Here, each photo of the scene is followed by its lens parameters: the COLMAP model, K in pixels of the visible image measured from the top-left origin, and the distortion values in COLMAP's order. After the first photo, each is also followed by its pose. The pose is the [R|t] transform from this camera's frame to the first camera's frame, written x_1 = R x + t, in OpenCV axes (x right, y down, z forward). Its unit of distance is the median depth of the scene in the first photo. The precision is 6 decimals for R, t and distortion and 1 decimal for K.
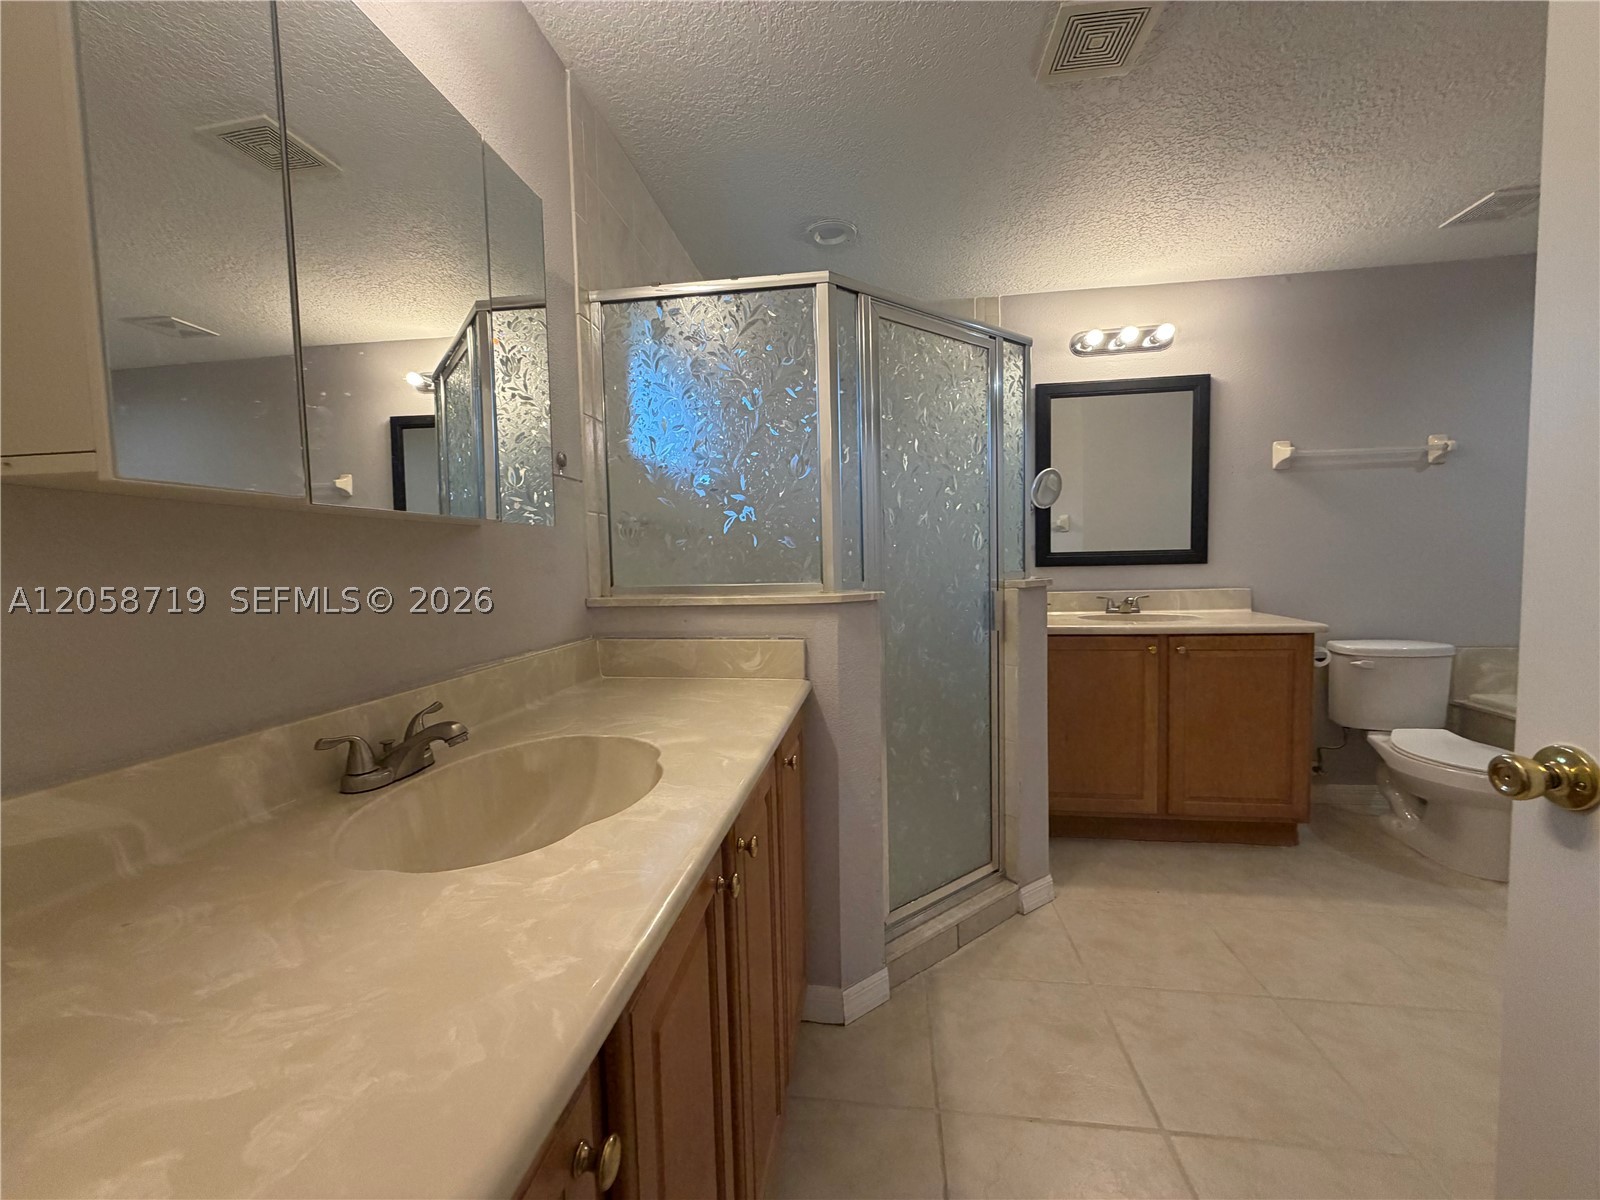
lens RADIAL K [[636.8, 0, 793.4], [0, 636.8, 596.1], [0, 0, 1]] dist [-0.000441, 0.000368]
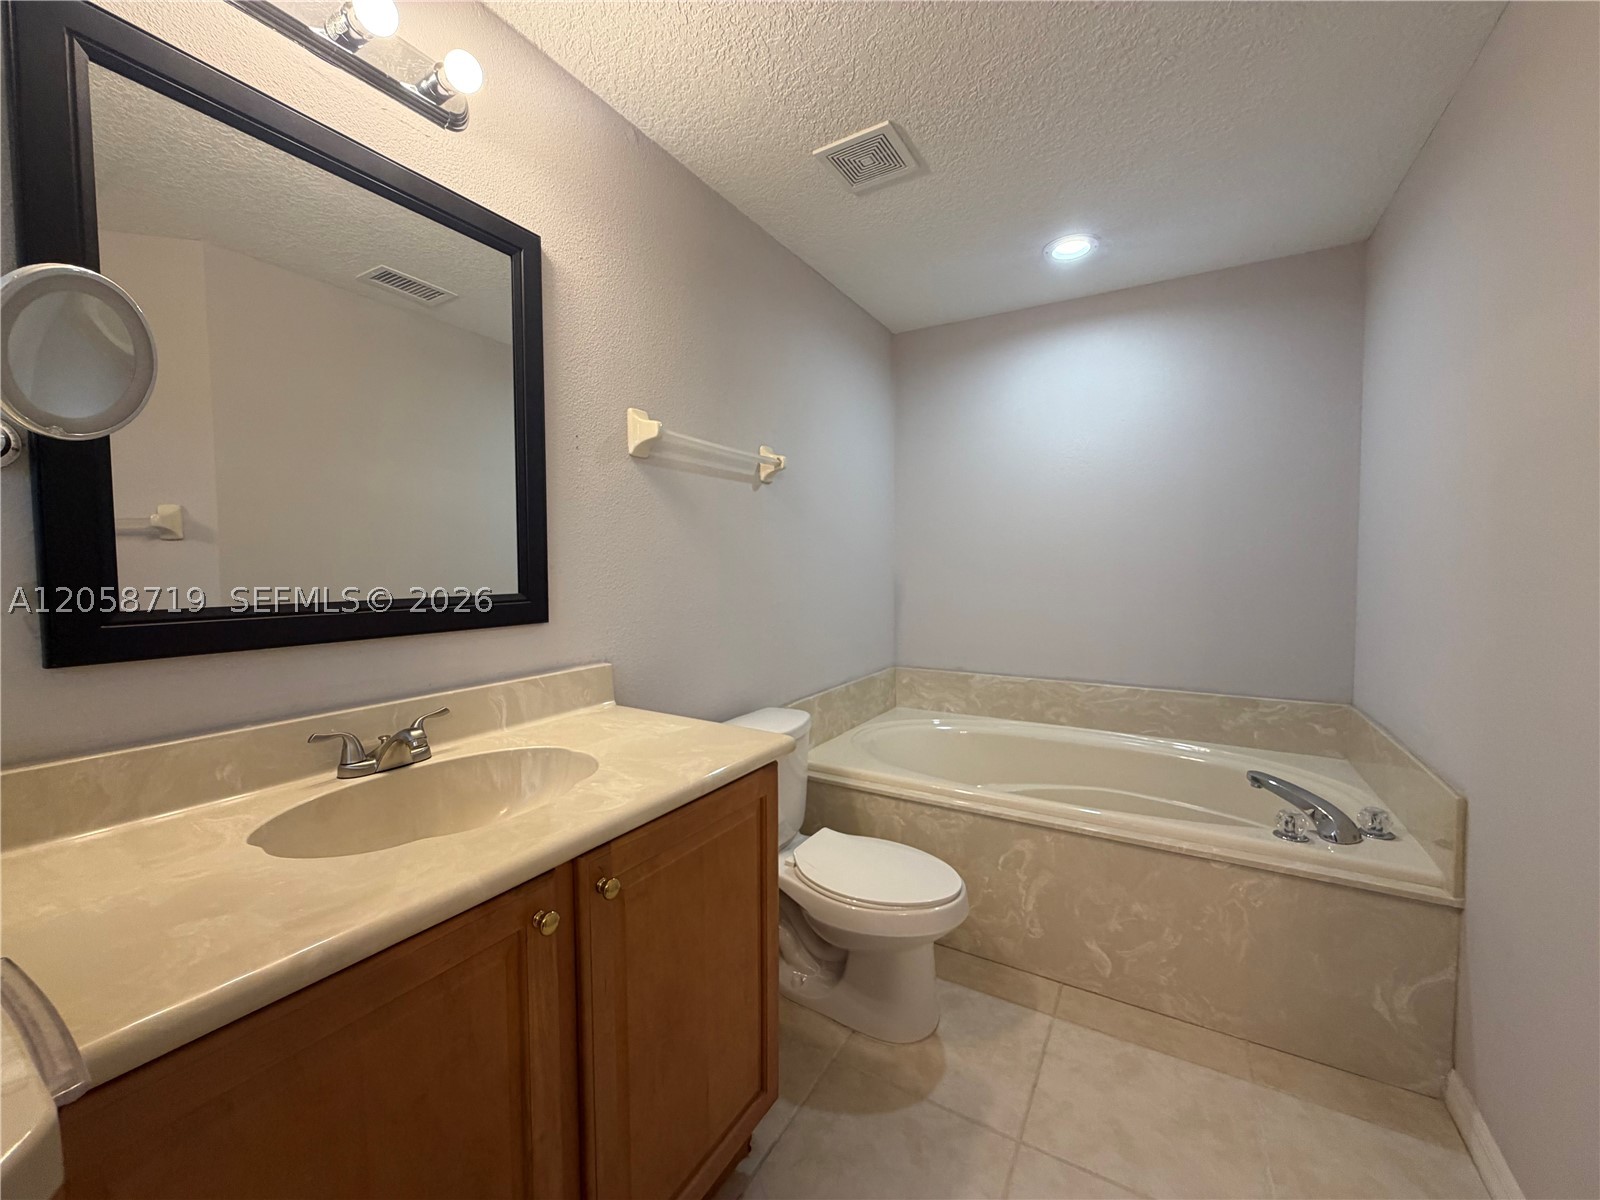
lens RADIAL K [[636.8, 0, 791.0], [0, 636.8, 597.1], [0, 0, 1]] dist [-0.000441, 0.000368]
pose [[0.386328, -0.024422, 0.922038, 0.273761], [0.046663, 0.998887, 0.006906, -0.066982], [-0.921180, 0.040357, 0.387037, 0.650169]]
